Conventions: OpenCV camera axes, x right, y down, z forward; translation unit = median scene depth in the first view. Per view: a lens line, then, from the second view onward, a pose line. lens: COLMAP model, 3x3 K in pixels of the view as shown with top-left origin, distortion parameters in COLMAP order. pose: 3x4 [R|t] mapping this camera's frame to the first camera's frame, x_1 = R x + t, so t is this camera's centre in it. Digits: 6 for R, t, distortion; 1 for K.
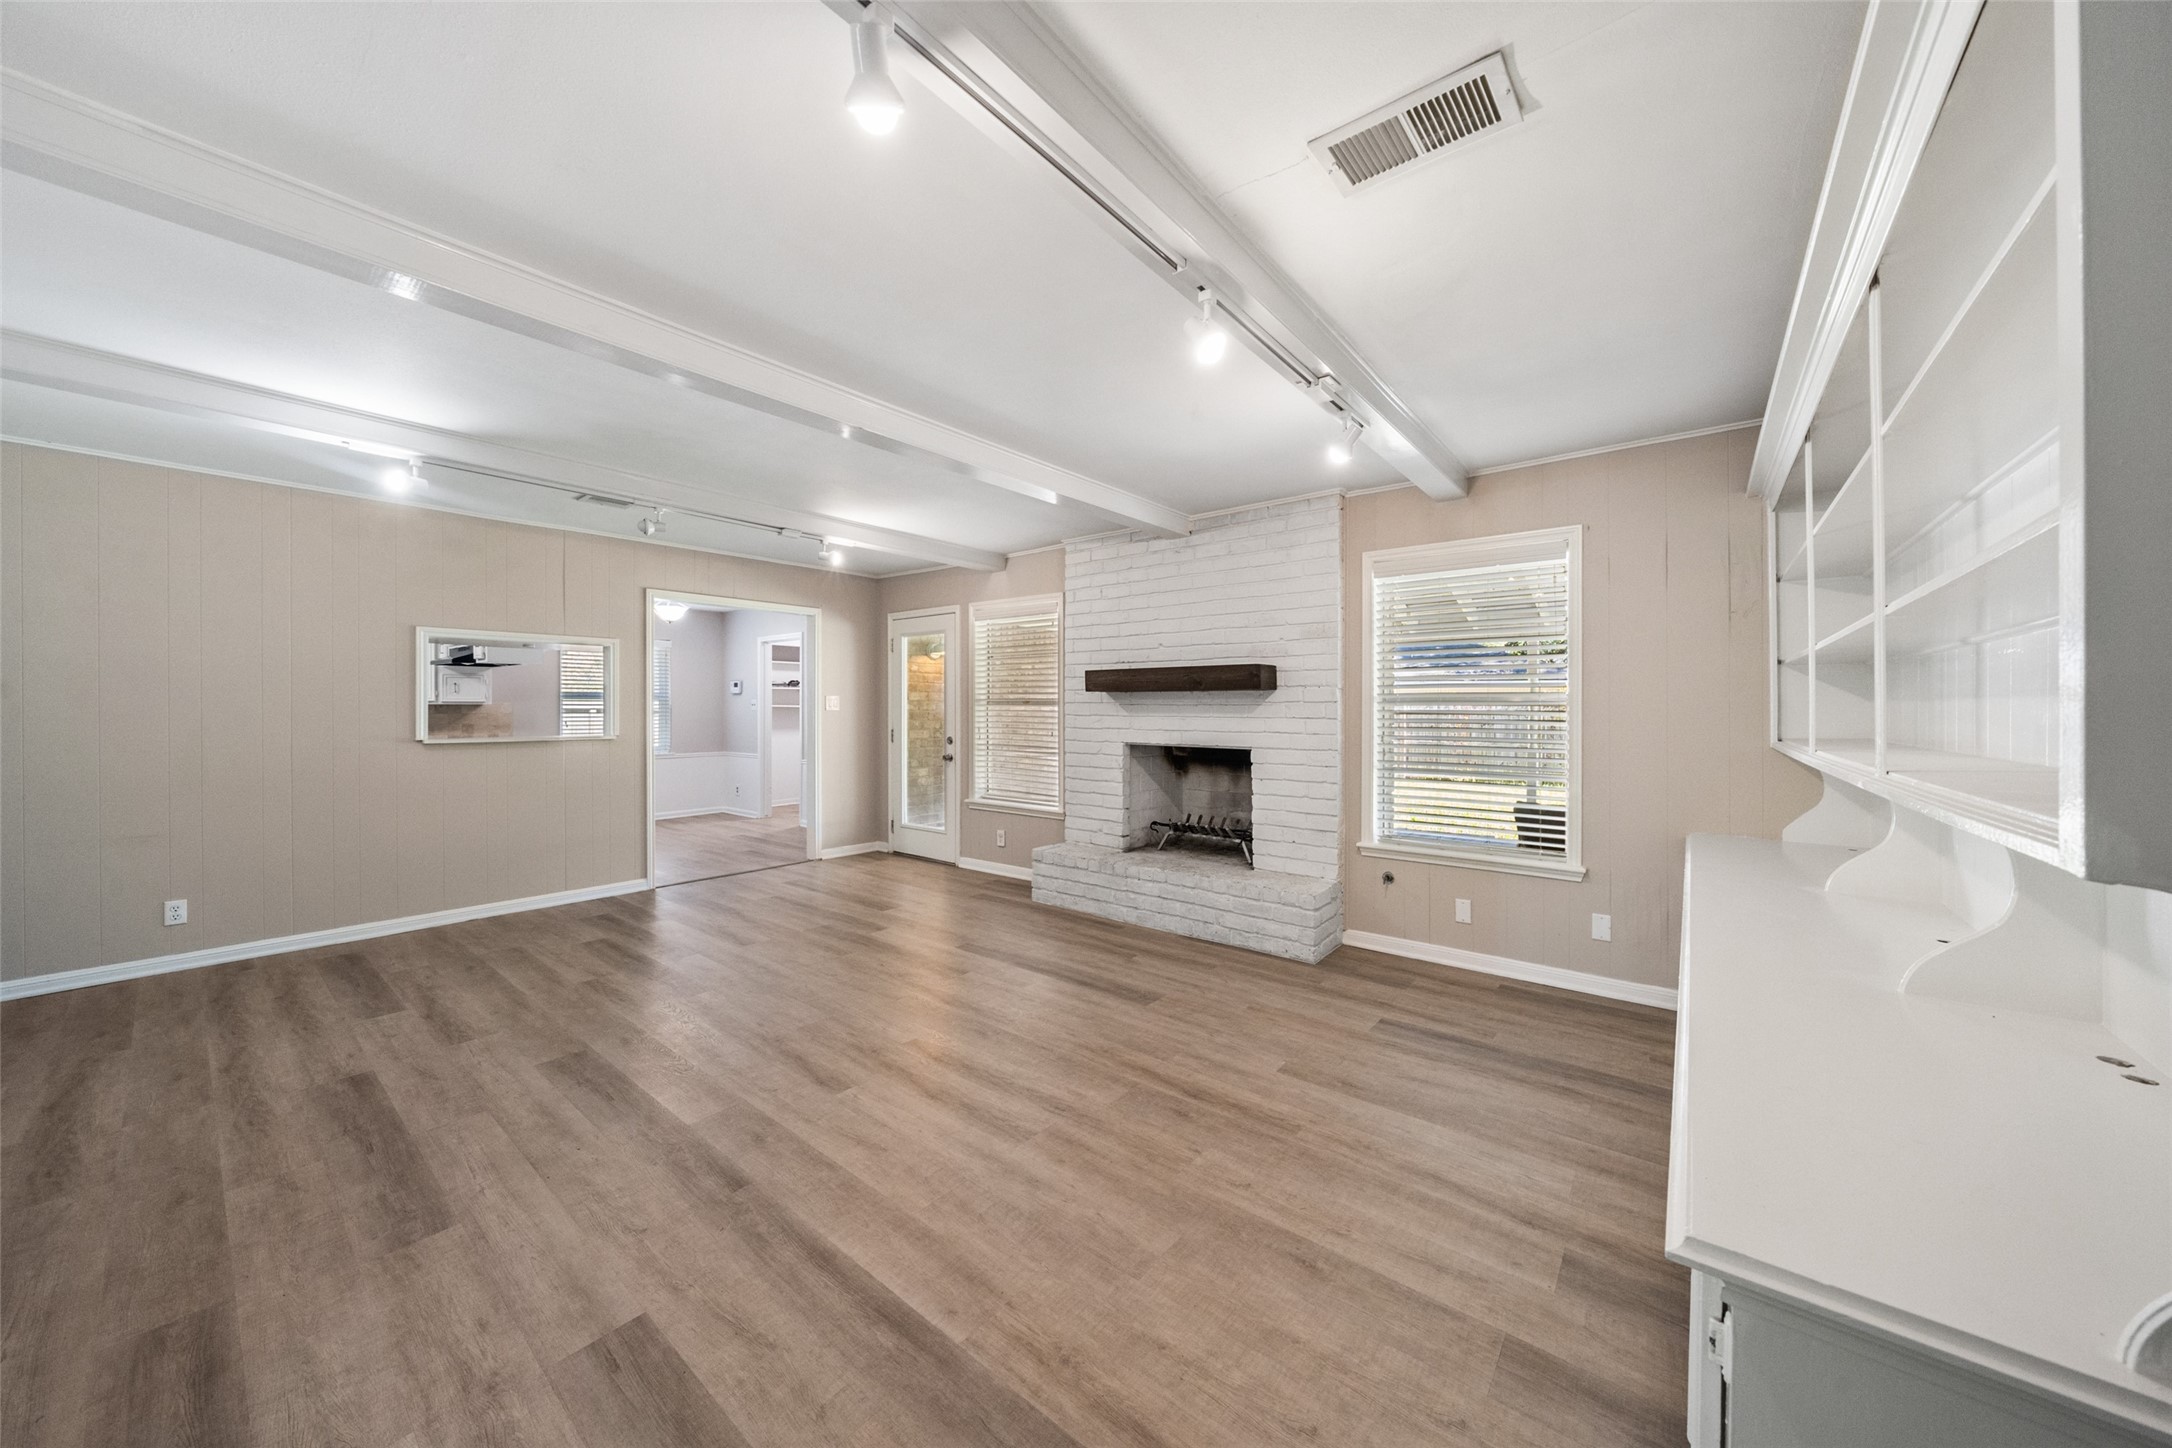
lens RADIAL K [[745.8, 0, 1089.5], [0, 745.8, 708.0], [0, 0, 1]] dist [-0.004509, -0.000436]
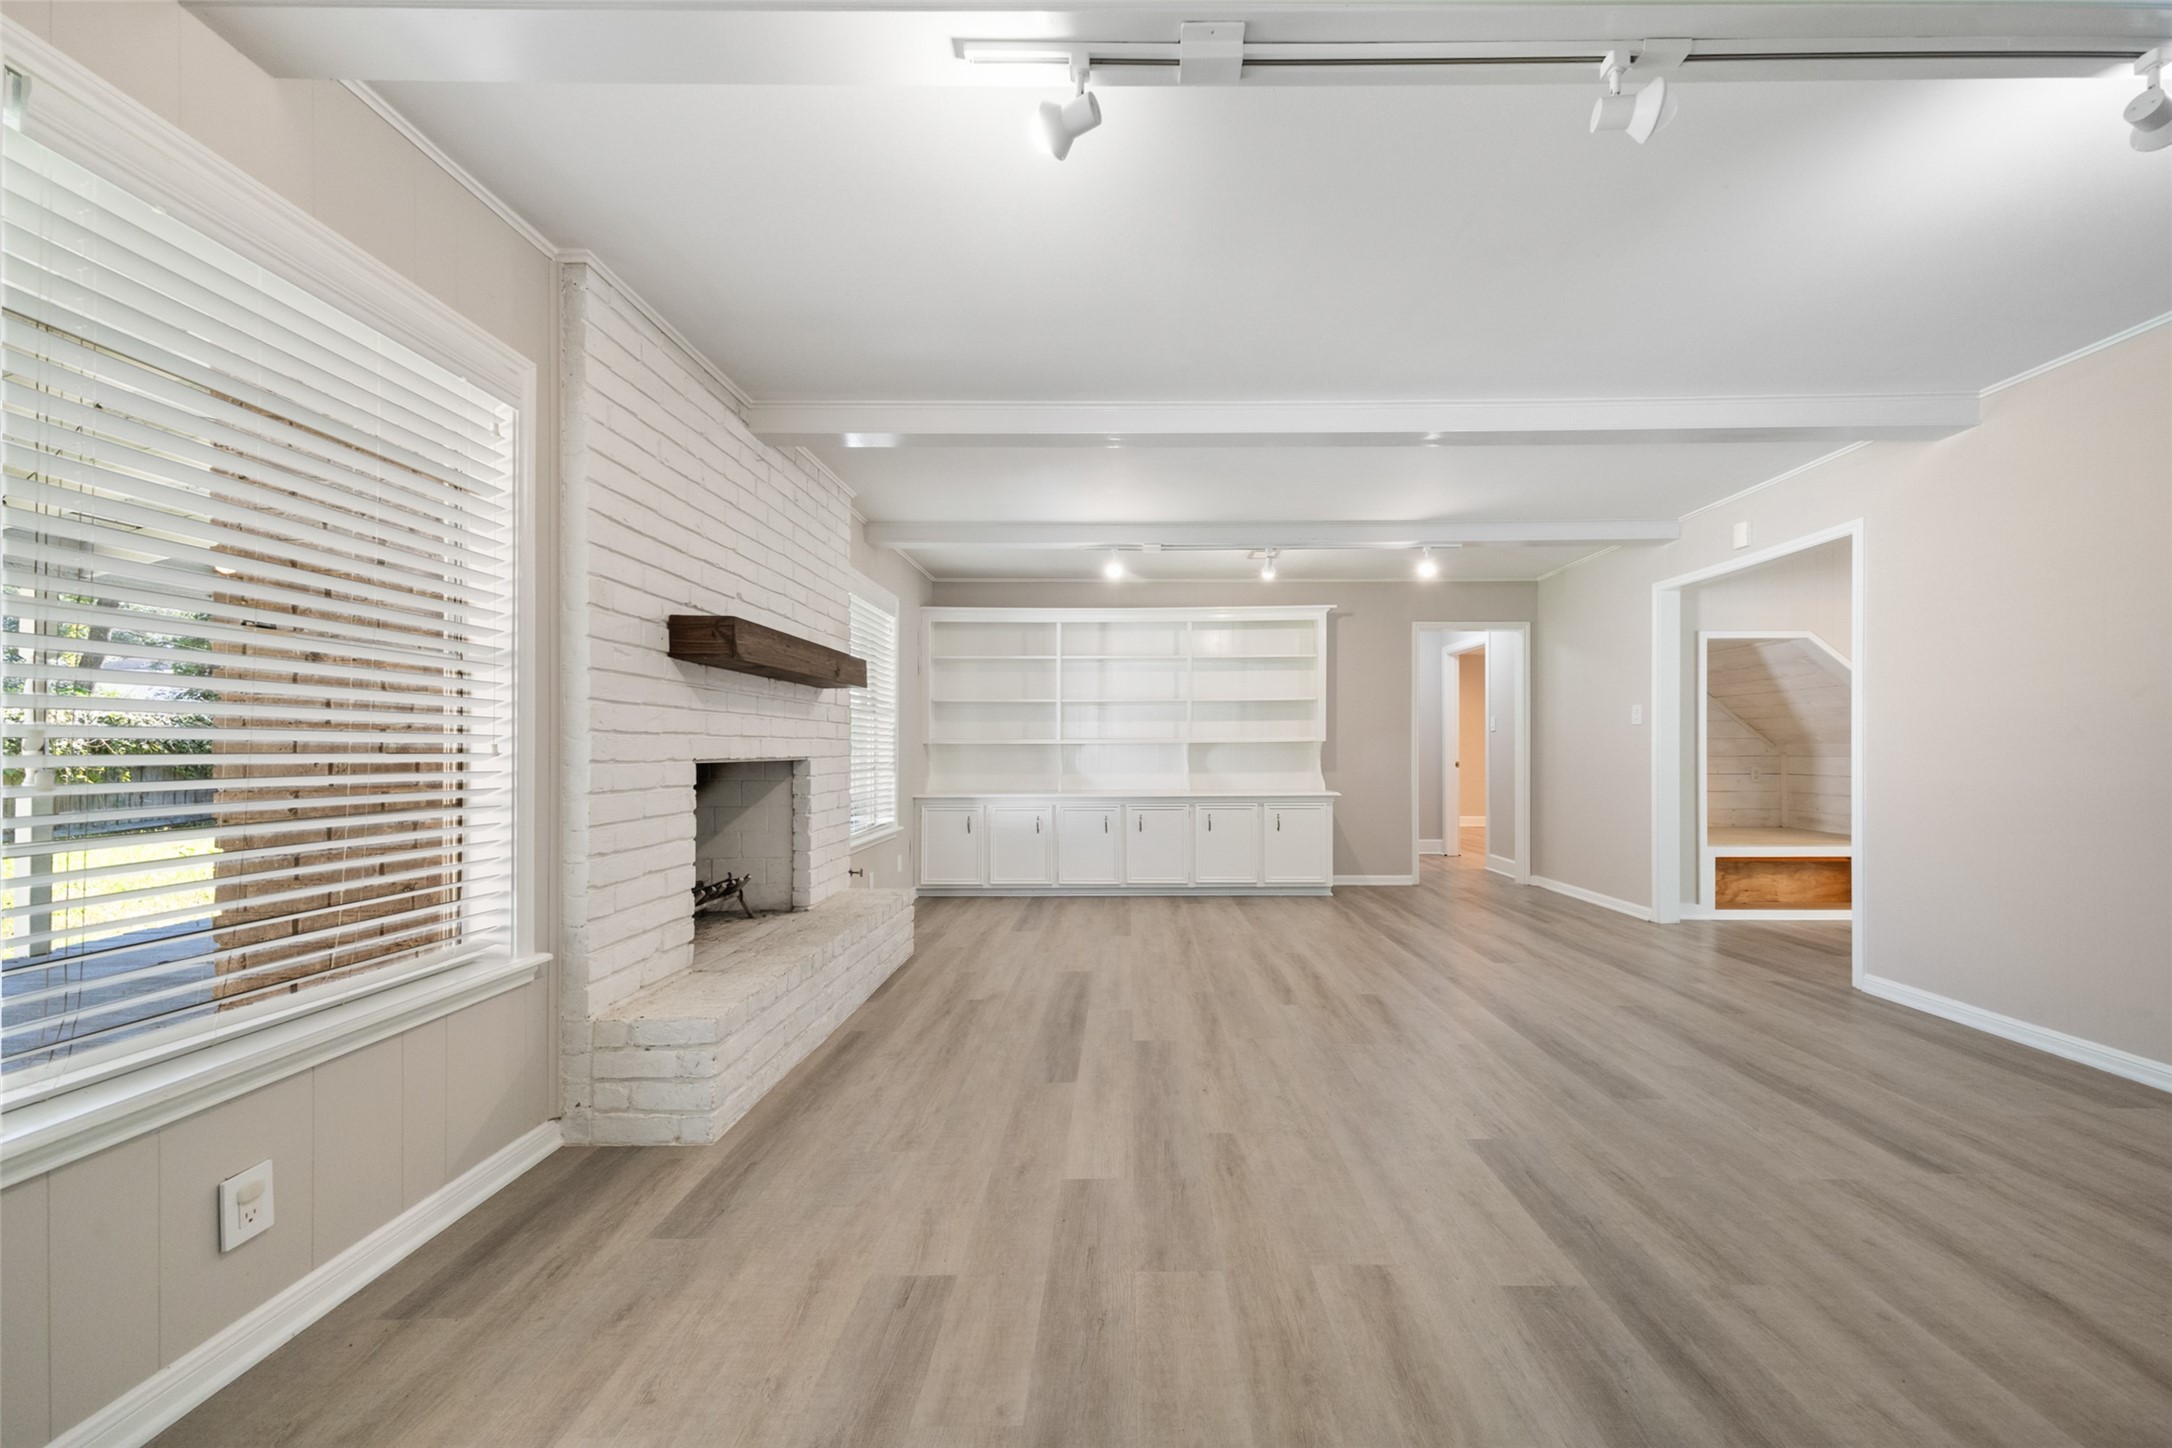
lens RADIAL K [[745.8, 0, 1123.6], [0, 745.8, 750.3], [0, 0, 1]] dist [-0.004509, -0.000436]
pose [[-0.619171, -0.002622, 0.785252, -0.704492], [0.000692, 0.999992, 0.003885, 0.047849], [-0.785256, 0.002949, -0.619164, 1.385770]]
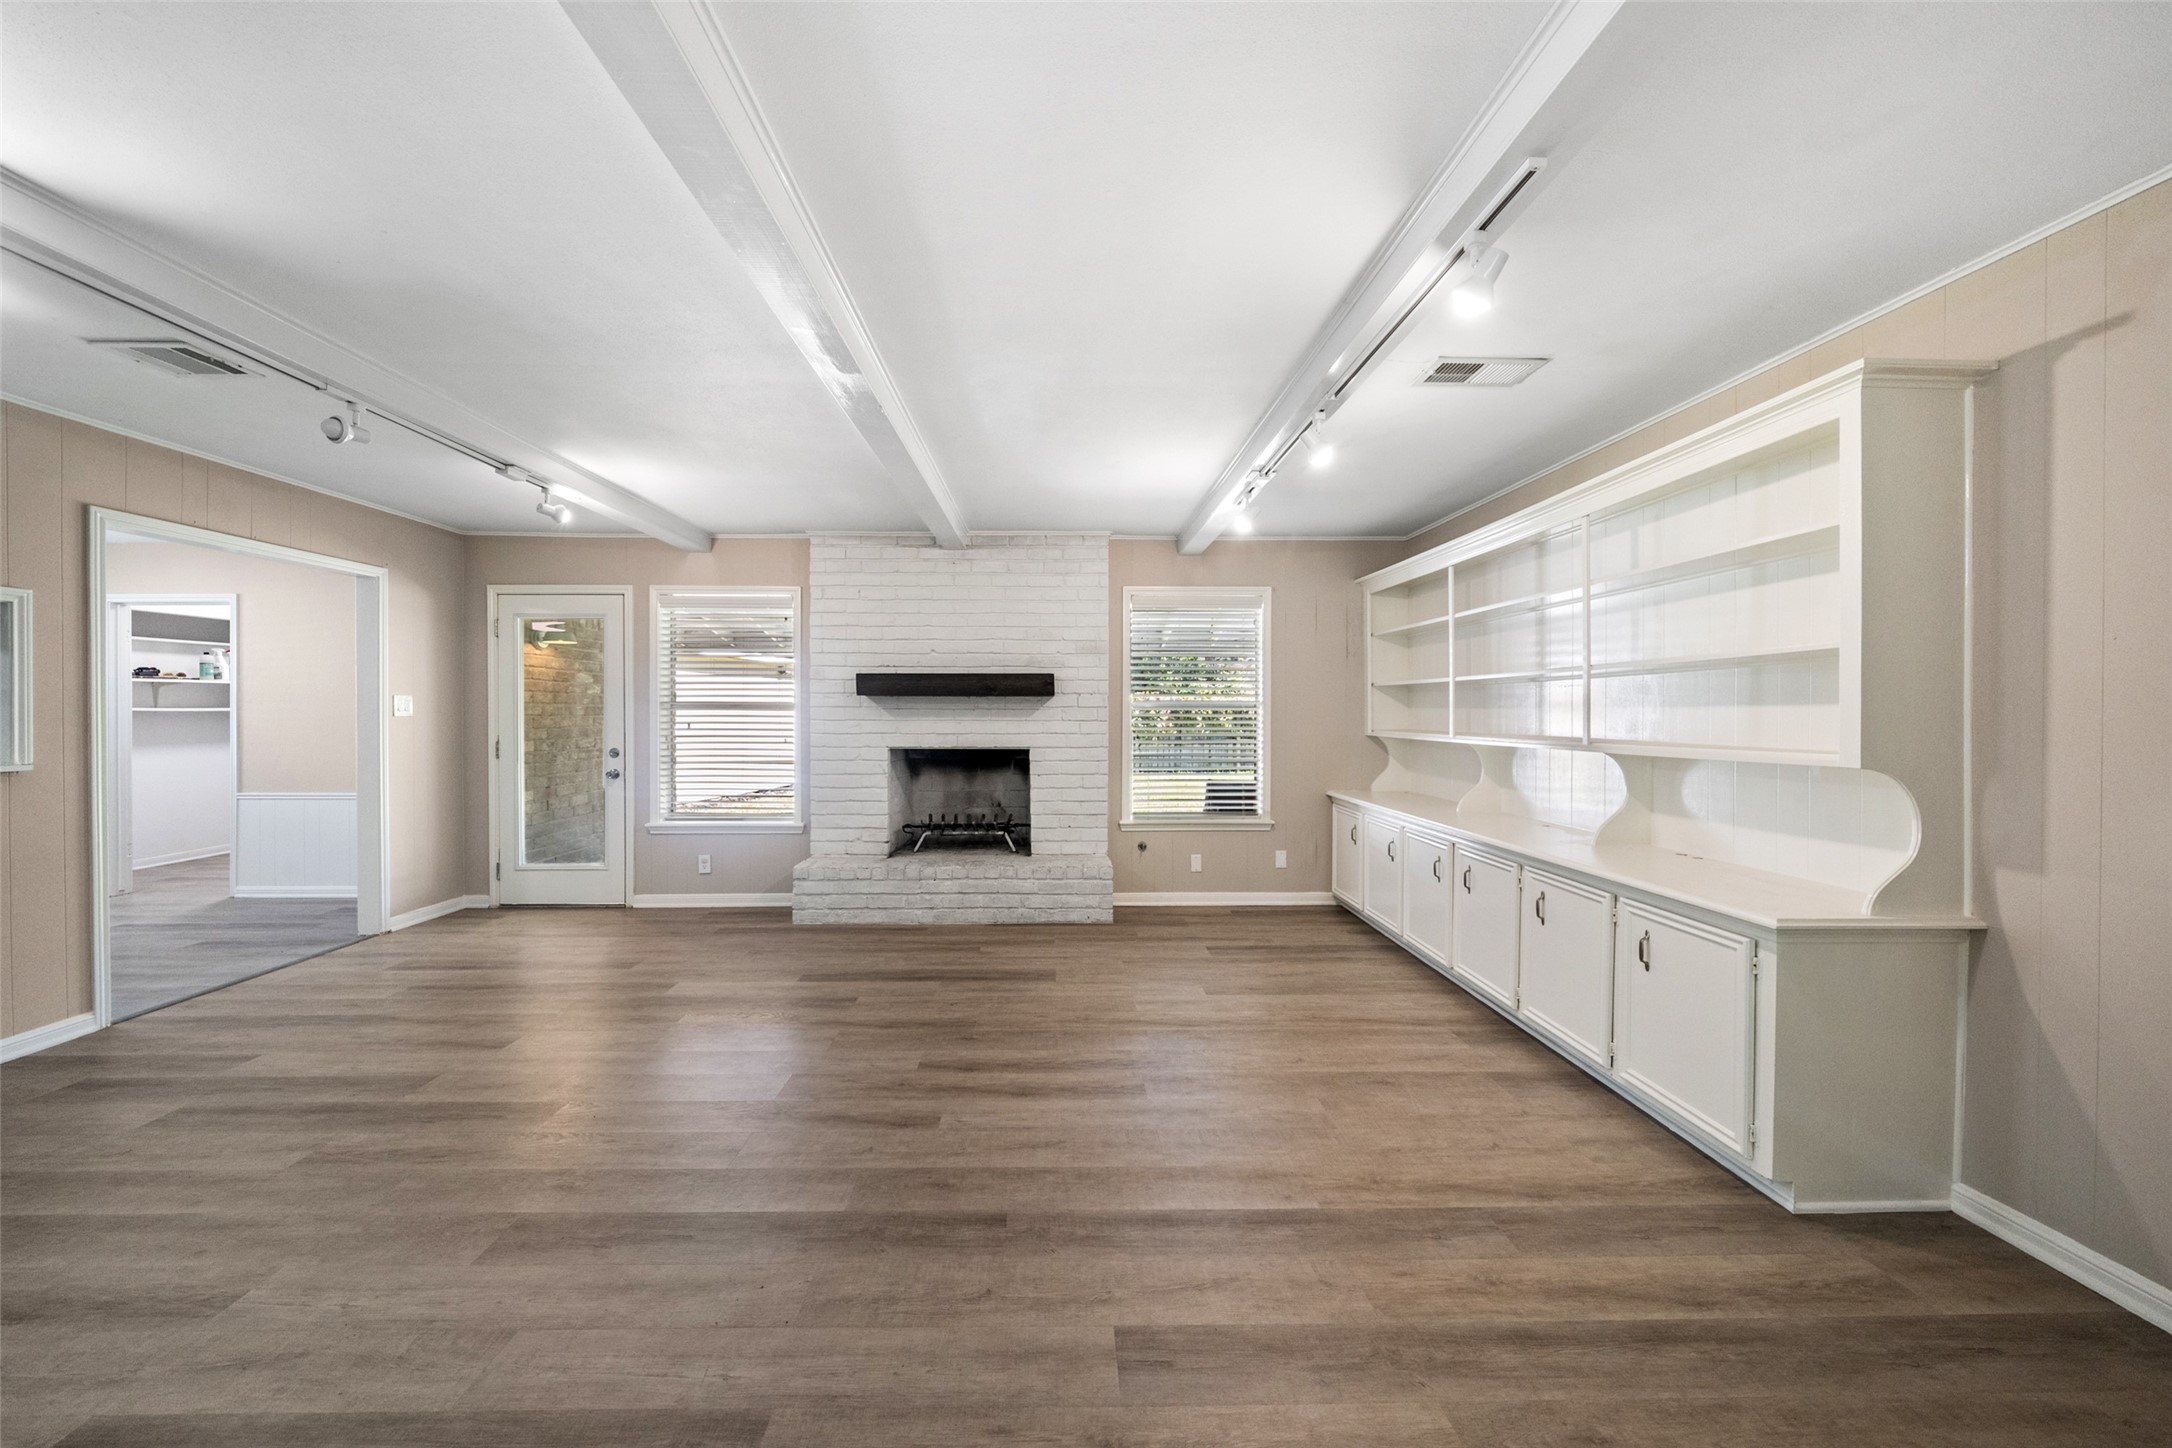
lens RADIAL K [[745.8, 0, 1065.9], [0, 745.8, 713.6], [0, 0, 1]] dist [-0.004509, -0.000436]
pose [[0.768677, -0.003872, 0.639626, -0.517800], [0.000782, 0.999987, 0.005114, -0.004214], [-0.639637, -0.003431, 0.768669, 0.112970]]
